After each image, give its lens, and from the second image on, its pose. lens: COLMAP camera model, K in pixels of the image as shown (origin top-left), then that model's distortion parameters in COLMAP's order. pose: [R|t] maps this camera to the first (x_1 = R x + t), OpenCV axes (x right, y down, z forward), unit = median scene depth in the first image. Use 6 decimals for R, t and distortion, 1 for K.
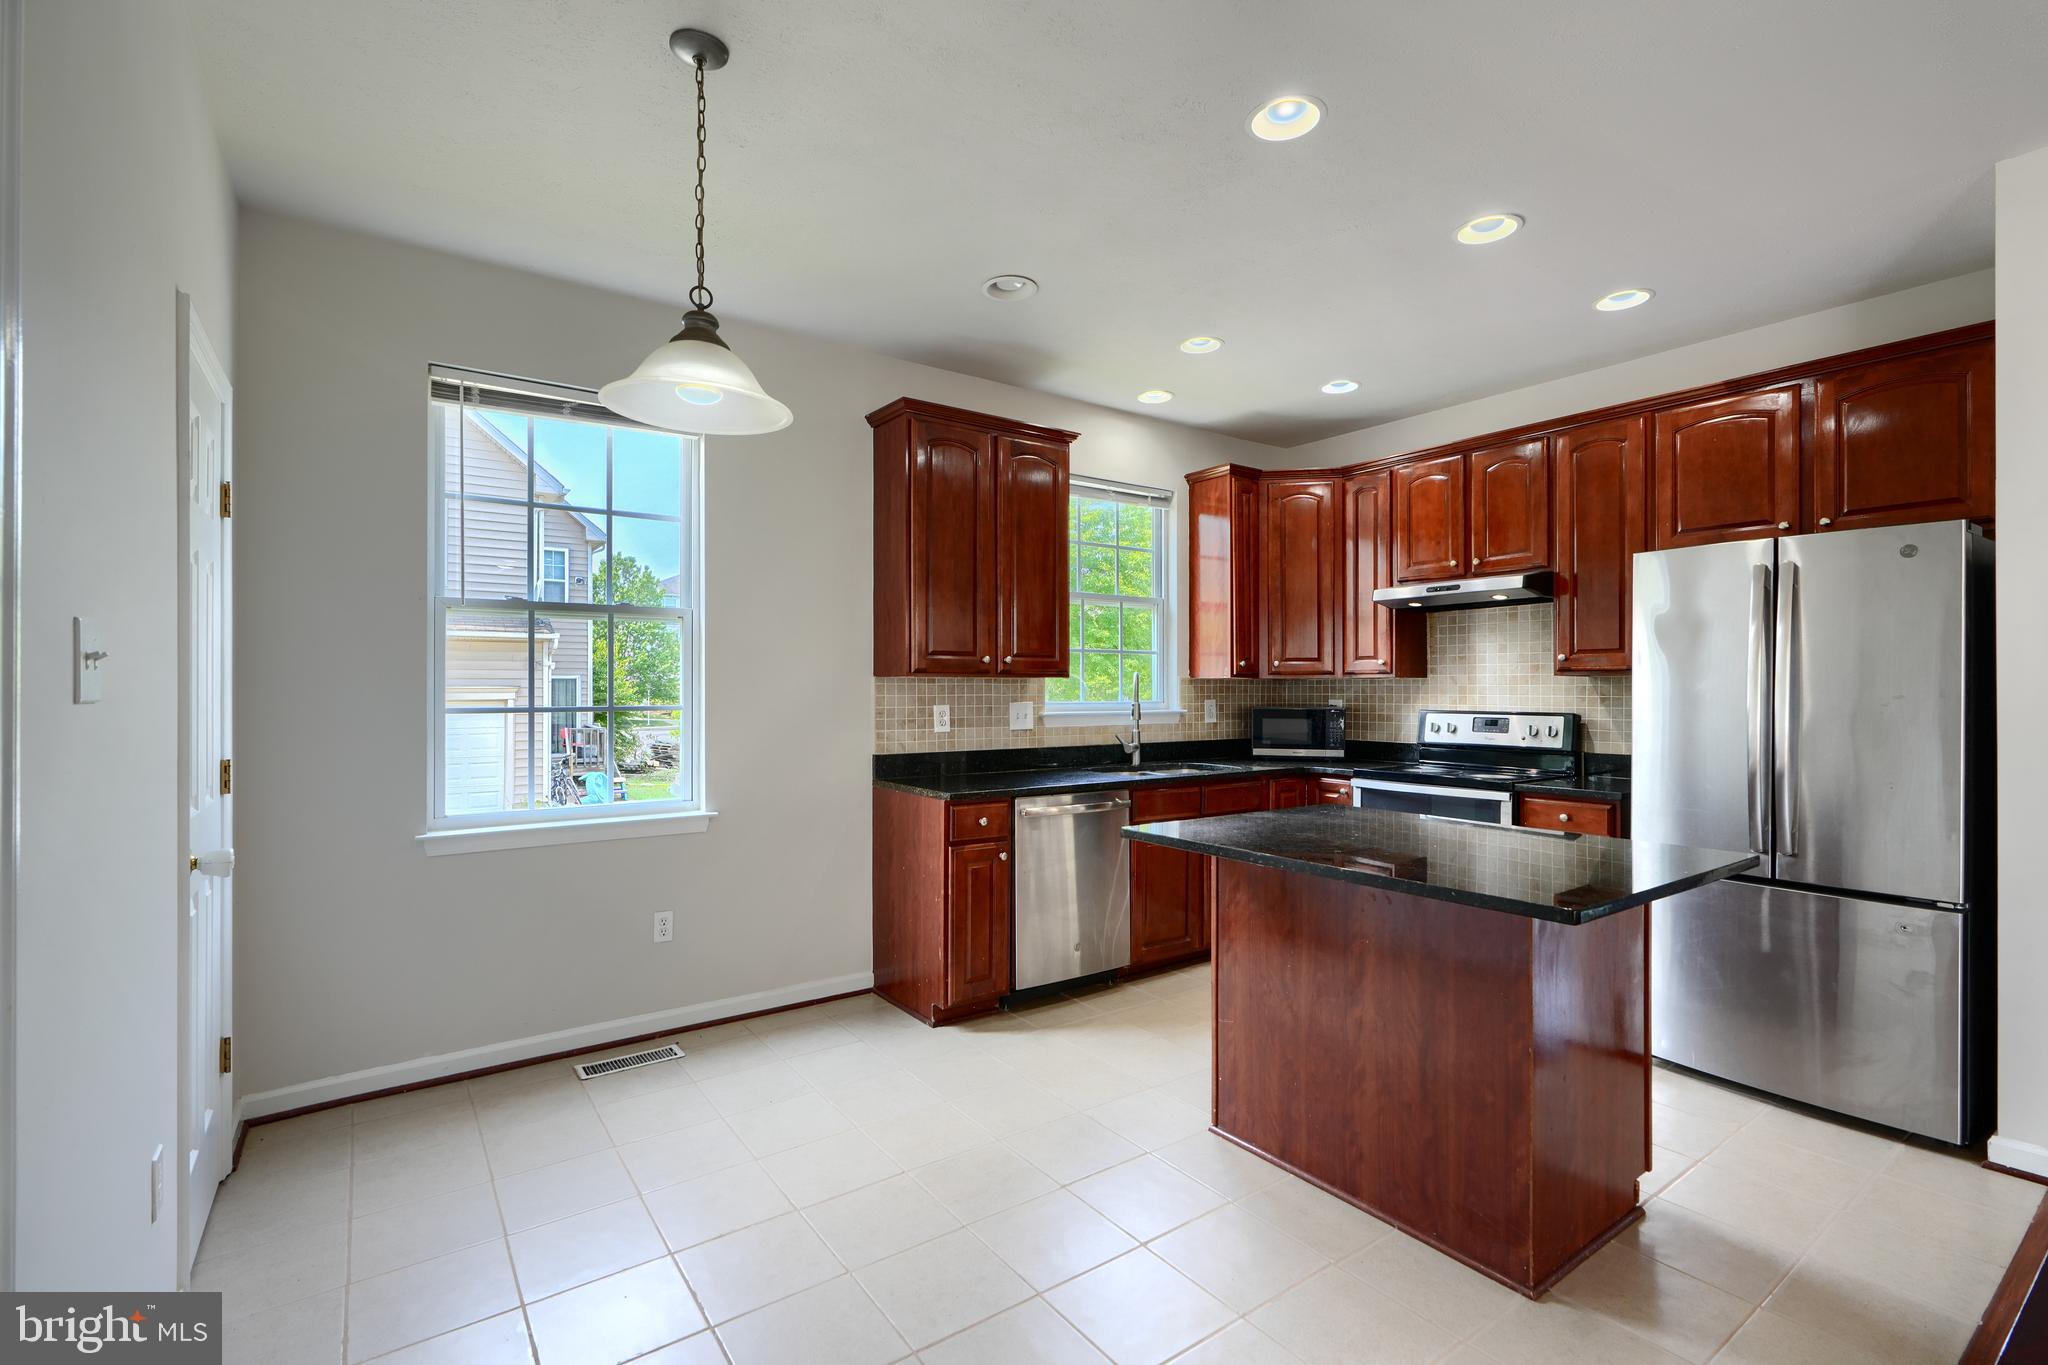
lens RADIAL K [[924.9, 0, 1027.2], [0, 924.9, 685.4], [0, 0, 1]] dist [0.003710, 0.000000]
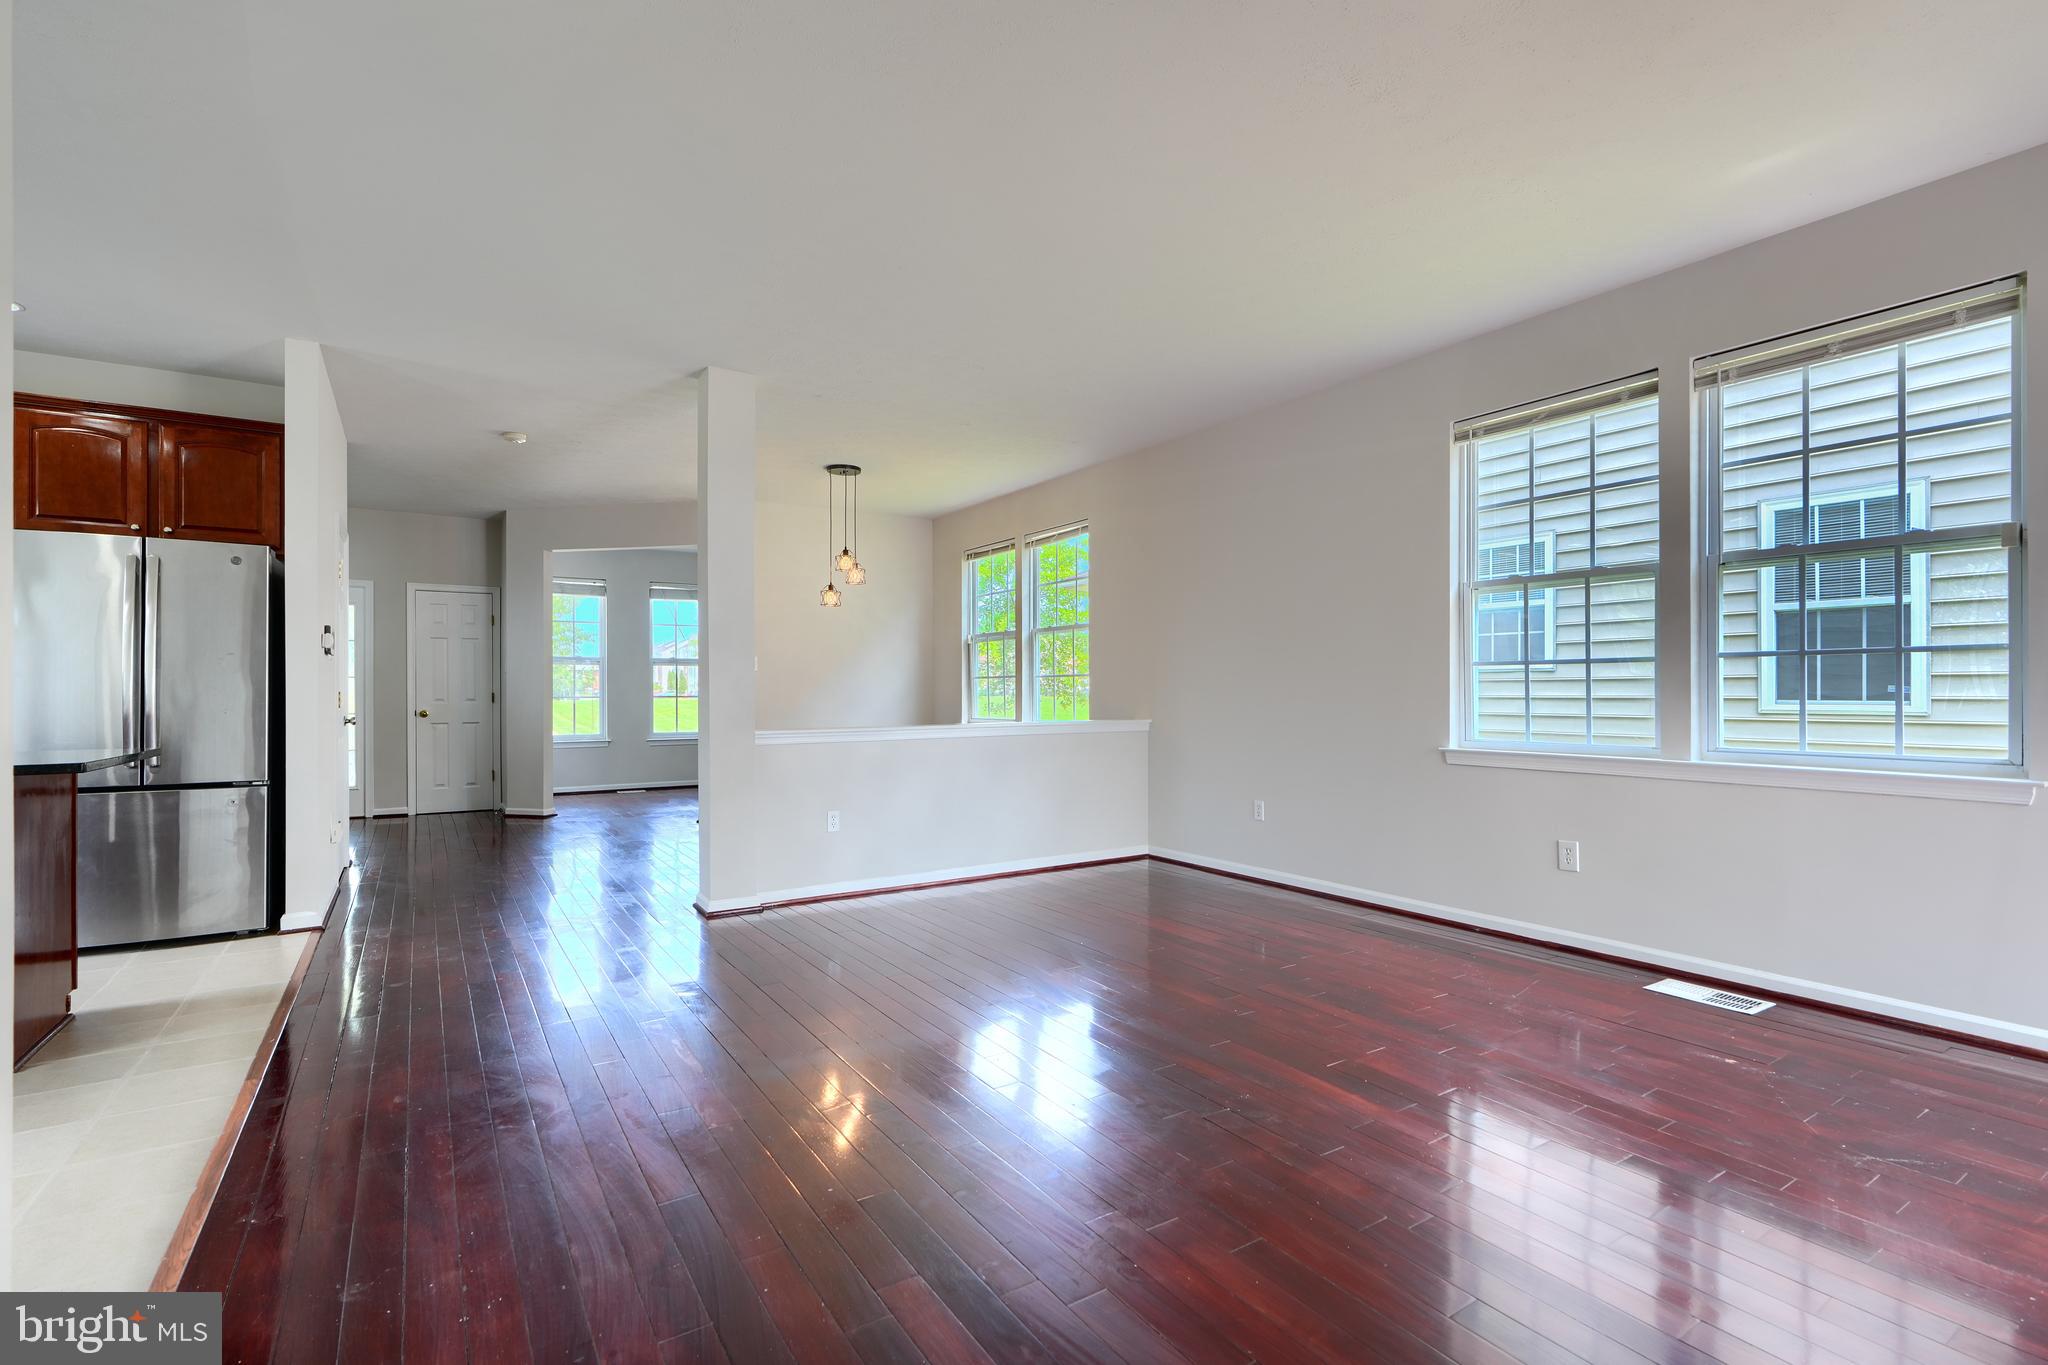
lens RADIAL K [[924.9, 0, 1016.8], [0, 924.9, 688.3], [0, 0, 1]] dist [0.003710, 0.000000]
pose [[0.055894, 0.002977, 0.998432, -0.330624], [0.000458, 0.999995, -0.003008, 0.046627], [-0.998437, 0.000626, 0.055892, -0.245860]]
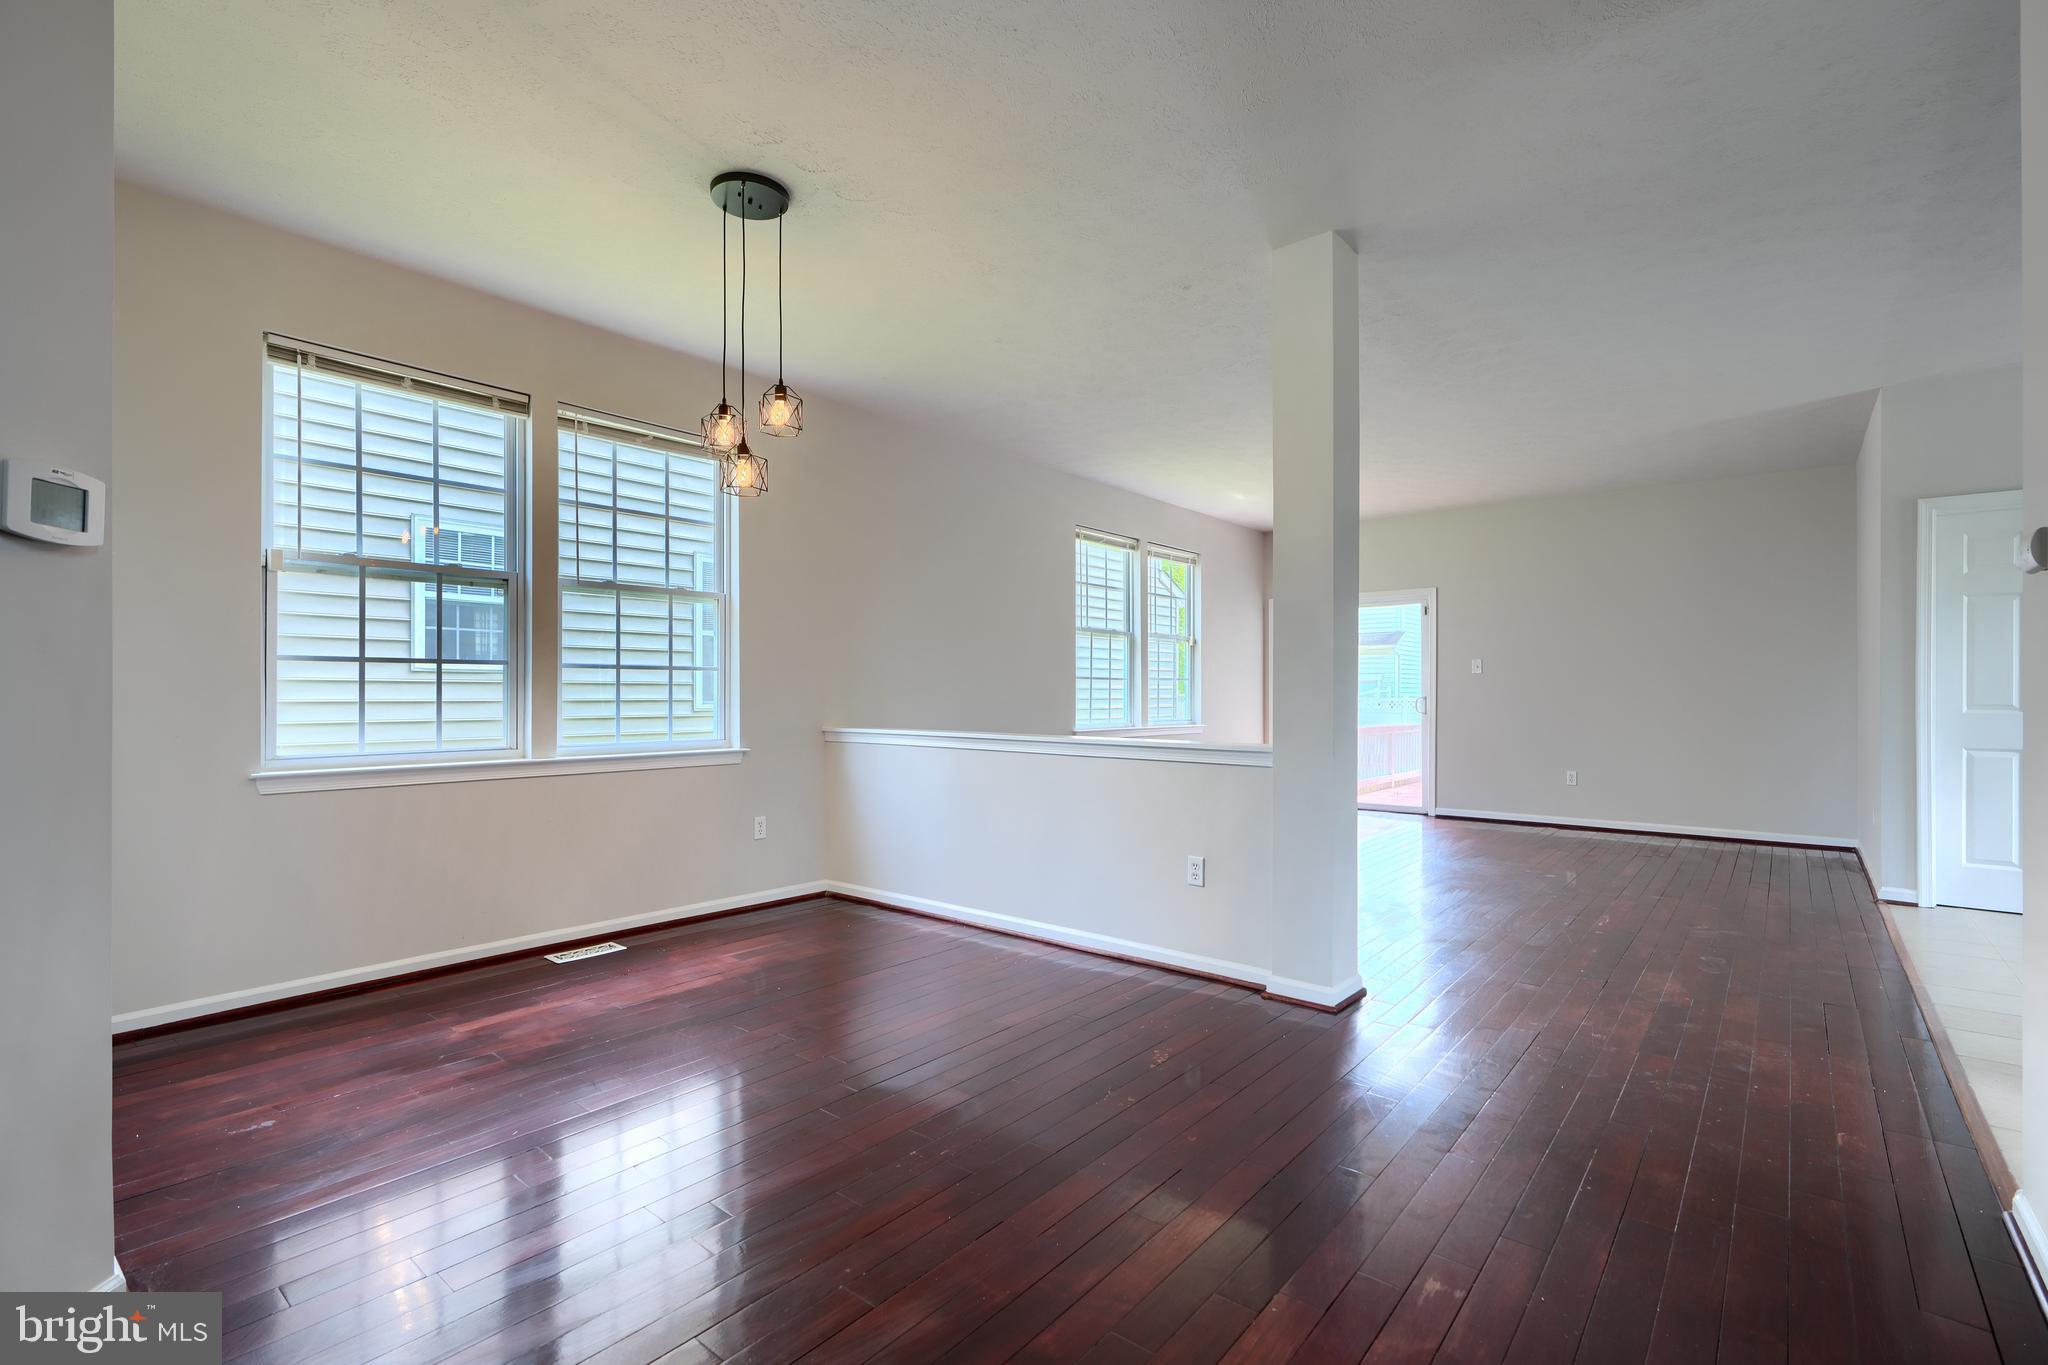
lens RADIAL K [[924.9, 0, 1019.9], [0, 924.9, 691.4], [0, 0, 1]] dist [0.003710, 0.000000]
pose [[-0.969861, -0.003303, -0.243637, 2.715141], [-0.002010, 0.999983, -0.005555, 0.054284], [0.243651, -0.004898, -0.969851, 1.957361]]
